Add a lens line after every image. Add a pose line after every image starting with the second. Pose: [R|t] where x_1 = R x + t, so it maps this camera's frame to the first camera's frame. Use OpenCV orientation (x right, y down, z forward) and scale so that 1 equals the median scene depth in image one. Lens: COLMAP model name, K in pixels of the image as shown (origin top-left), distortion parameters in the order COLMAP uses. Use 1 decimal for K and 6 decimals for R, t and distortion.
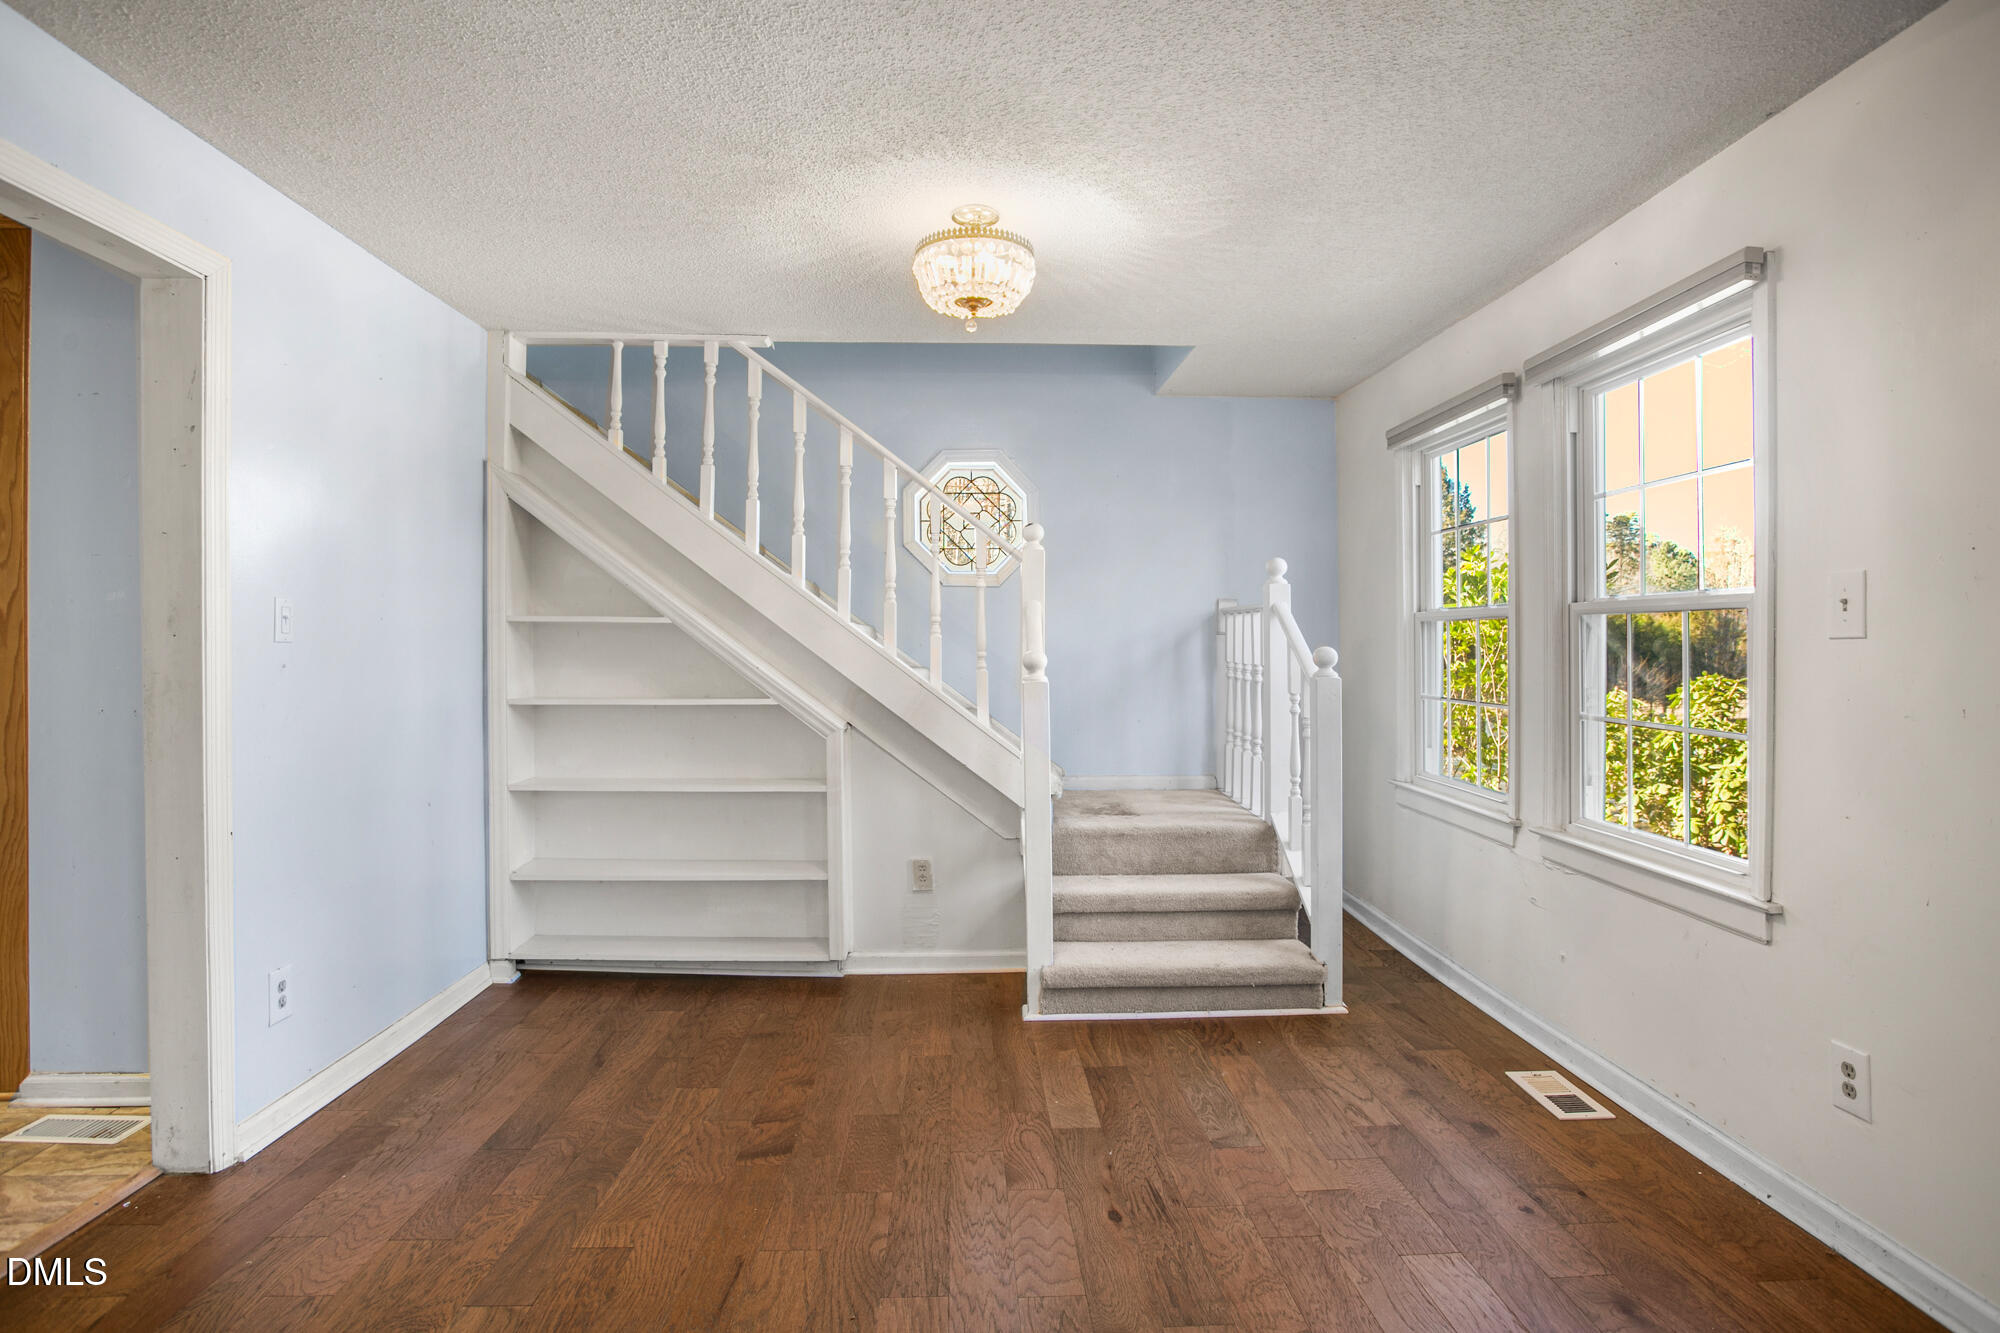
lens RADIAL K [[1059.3, 0, 1017.0], [0, 1059.3, 642.7], [0, 0, 1]] dist [-0.033256, 0.002363]
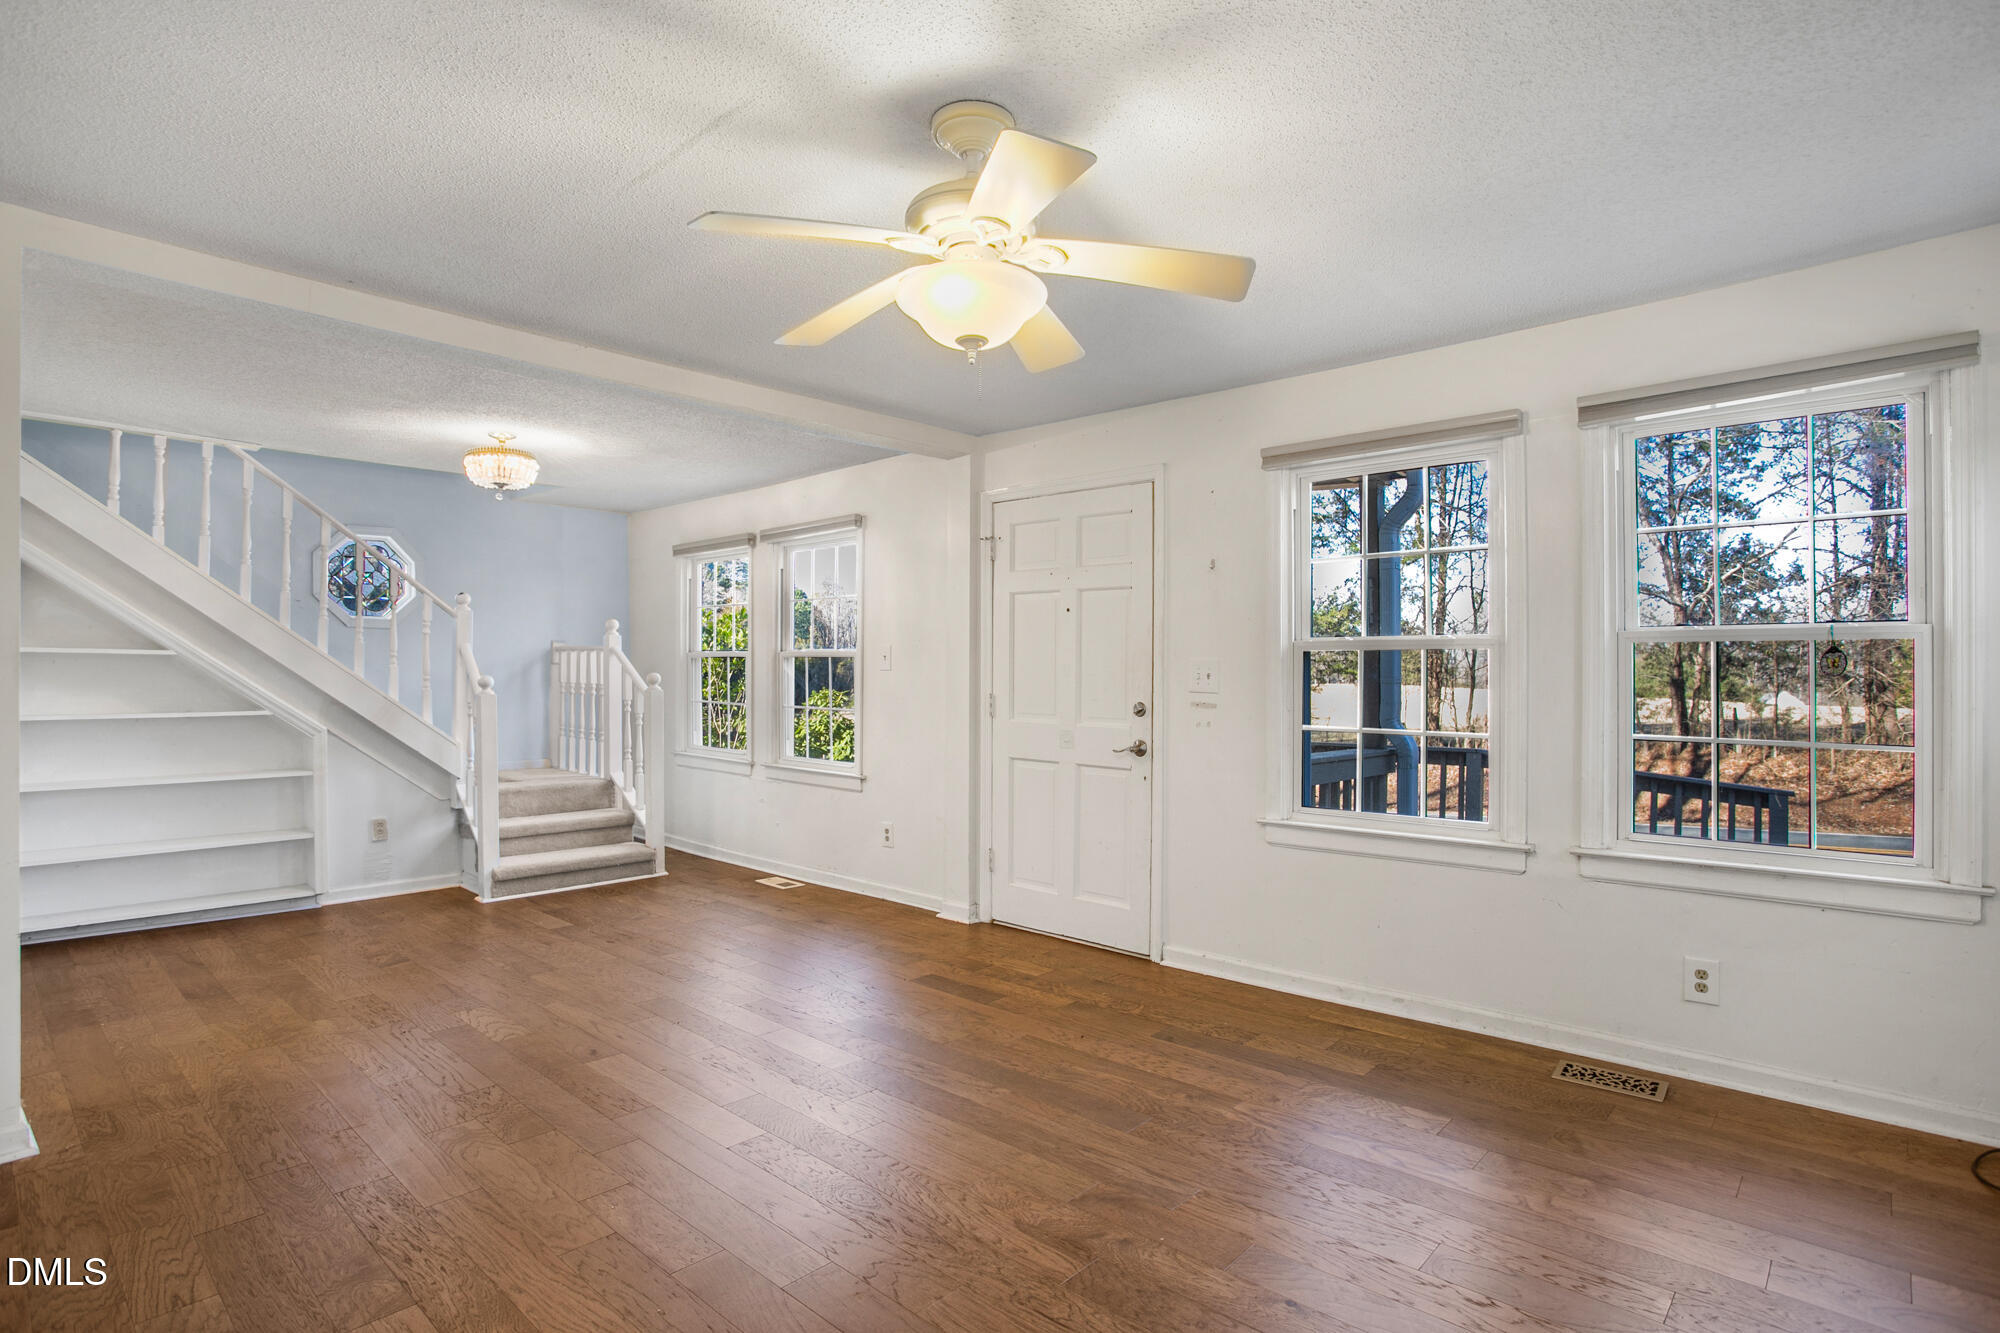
lens RADIAL K [[1006.4, 0, 987.3], [0, 1006.4, 659.7], [0, 0, 1]] dist [-0.073207, 0.033635]
pose [[0.722728, 0.008555, 0.691080, -0.430624], [-0.004062, 0.999959, -0.008130, -0.006130], [-0.691121, 0.003069, 0.722732, -0.563798]]
